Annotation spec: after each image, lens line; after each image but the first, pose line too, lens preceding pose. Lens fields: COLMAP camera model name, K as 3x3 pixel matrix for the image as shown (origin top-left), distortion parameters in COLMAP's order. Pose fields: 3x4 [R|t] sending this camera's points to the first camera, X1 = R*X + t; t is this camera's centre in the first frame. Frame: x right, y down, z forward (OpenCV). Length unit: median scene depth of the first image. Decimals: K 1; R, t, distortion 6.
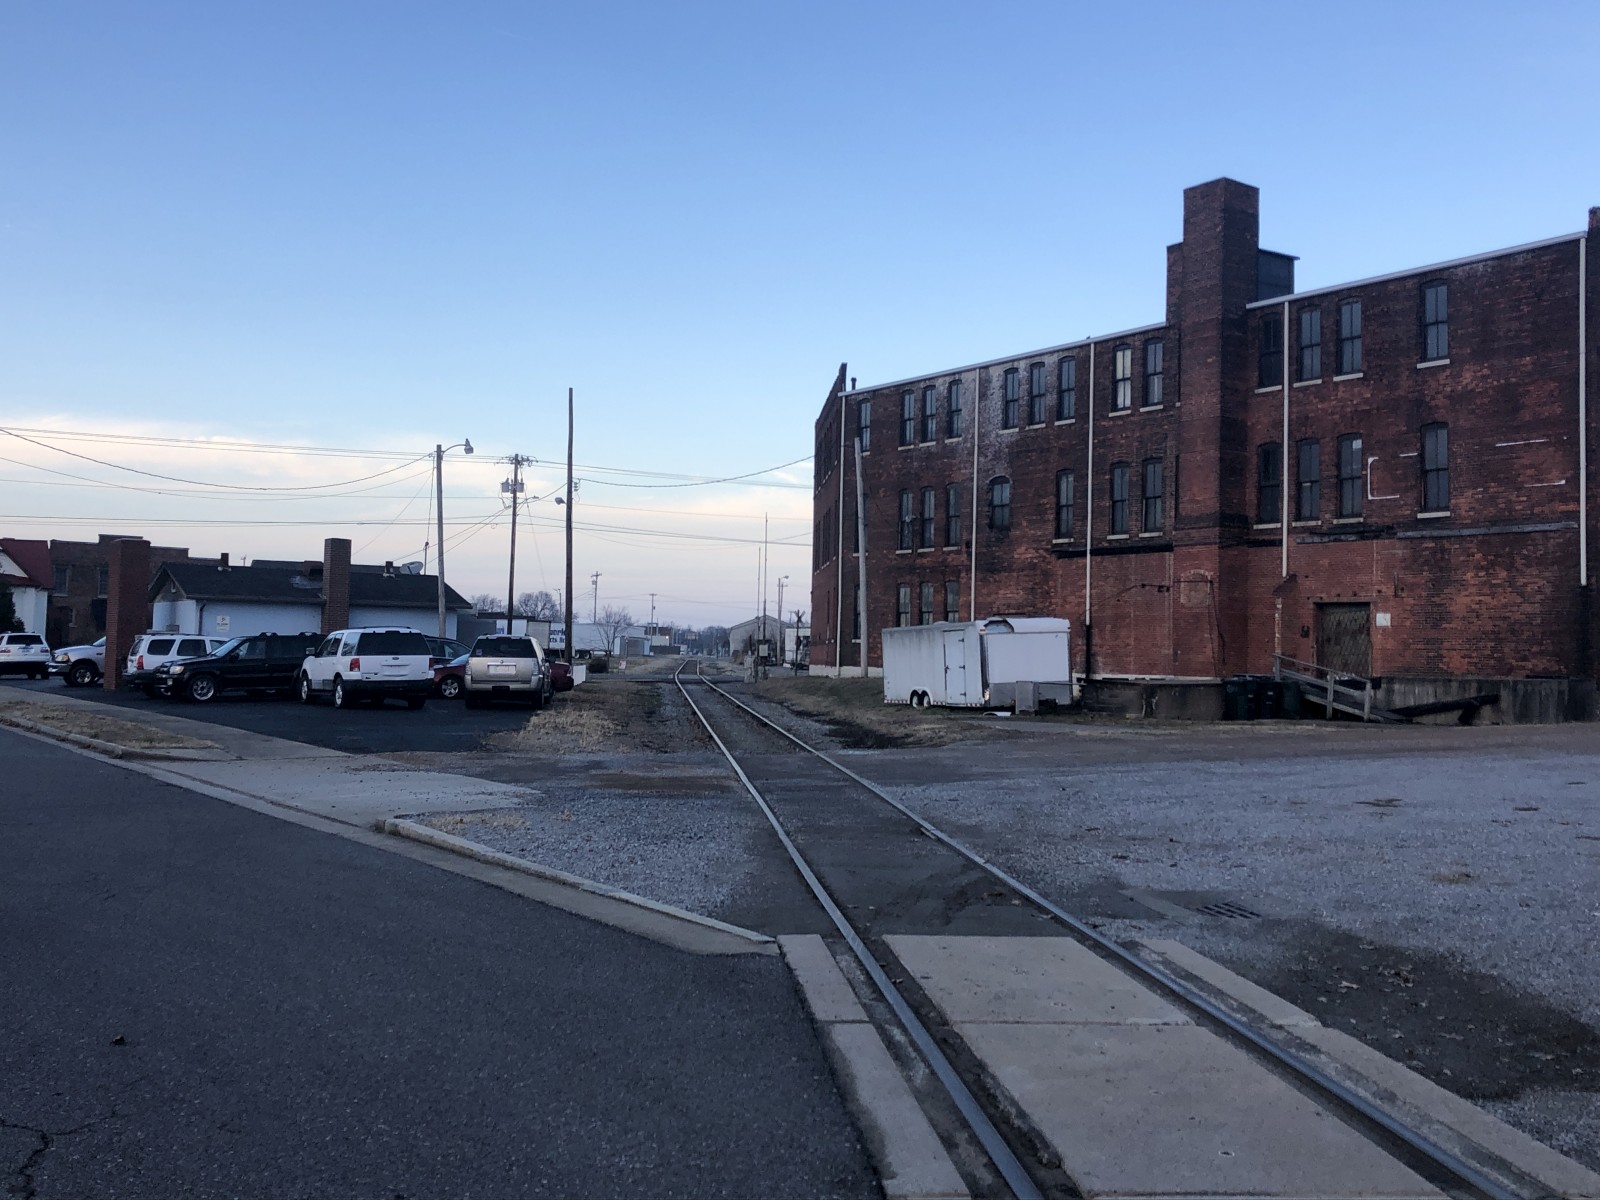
lens RADIAL K [[1634.9, 0, 800.0], [0, 1634.9, 600.0], [0, 0, 1]] dist [-0.004204, -0.003320]
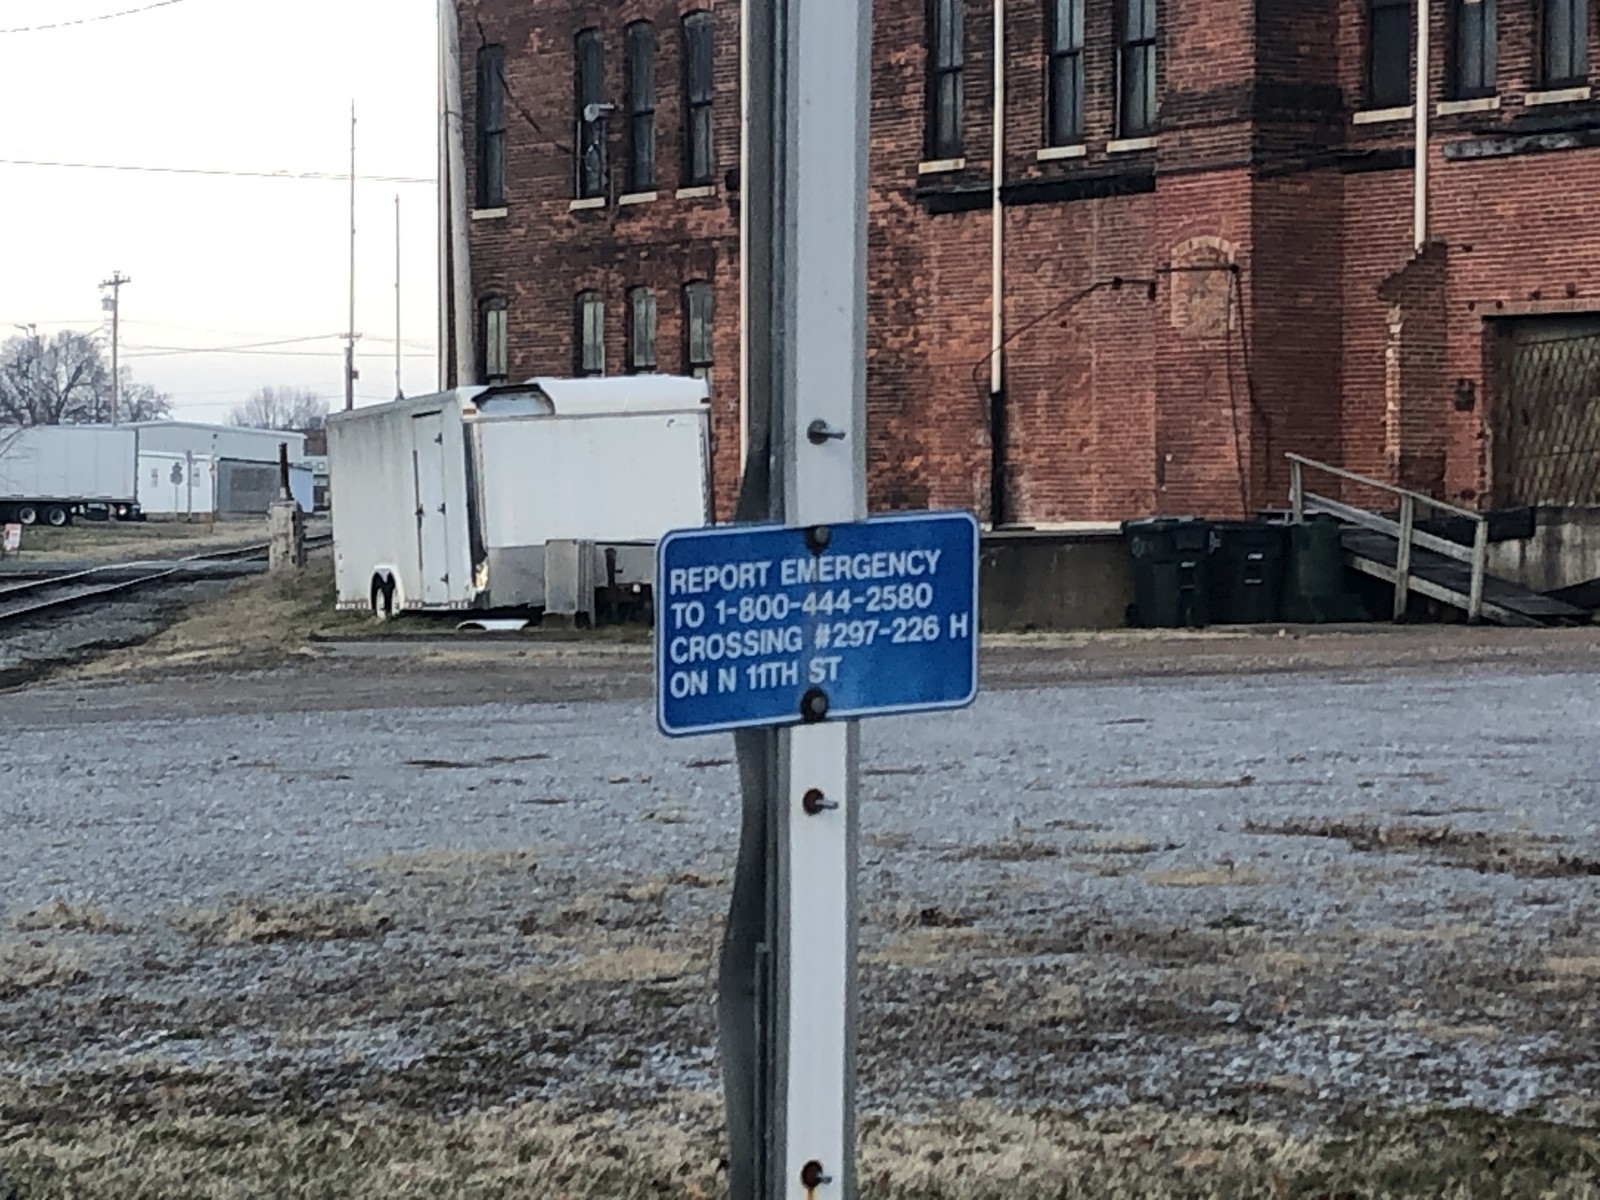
lens RADIAL K [[4826.3, 0, 800.0], [0, 4826.3, 600.0], [0, 0, 1]] dist [0.154561, 0.038688]
pose [[0.999647, -0.025378, 0.007849, 0.141820], [0.024920, 0.998244, 0.053741, 0.002733], [-0.009199, -0.053527, 0.998524, -0.114964]]
